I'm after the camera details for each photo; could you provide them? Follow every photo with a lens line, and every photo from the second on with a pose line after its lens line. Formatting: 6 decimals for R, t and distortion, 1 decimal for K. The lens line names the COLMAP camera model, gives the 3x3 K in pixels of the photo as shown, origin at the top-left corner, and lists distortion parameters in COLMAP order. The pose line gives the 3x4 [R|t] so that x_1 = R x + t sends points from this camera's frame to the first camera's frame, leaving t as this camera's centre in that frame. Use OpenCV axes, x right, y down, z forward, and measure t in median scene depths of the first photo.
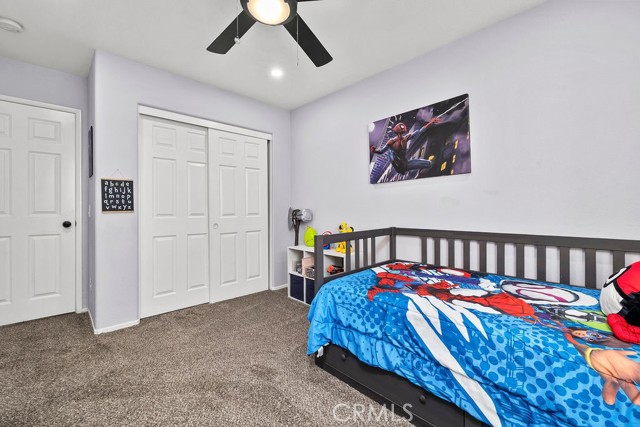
lens RADIAL K [[274.5, 0, 319.3], [0, 274.5, 208.4], [0, 0, 1]] dist [0.003521, 0.000292]
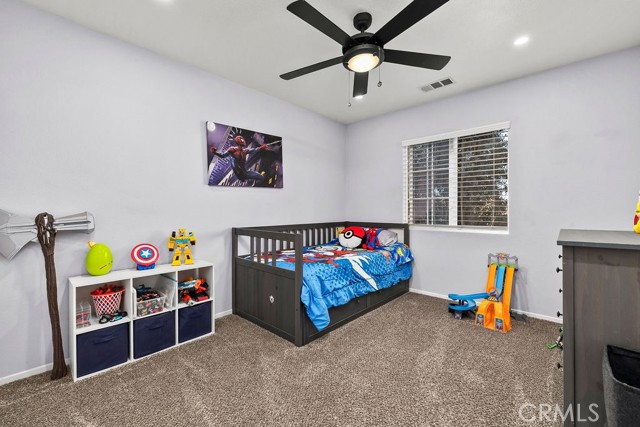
lens RADIAL K [[274.5, 0, 320.2], [0, 274.5, 212.9], [0, 0, 1]] dist [0.003521, 0.000292]
pose [[-0.072942, -0.008092, 0.997303, -0.910188], [0.003623, 0.999958, 0.008379, 0.000329], [-0.997330, 0.004224, -0.072909, 0.786269]]
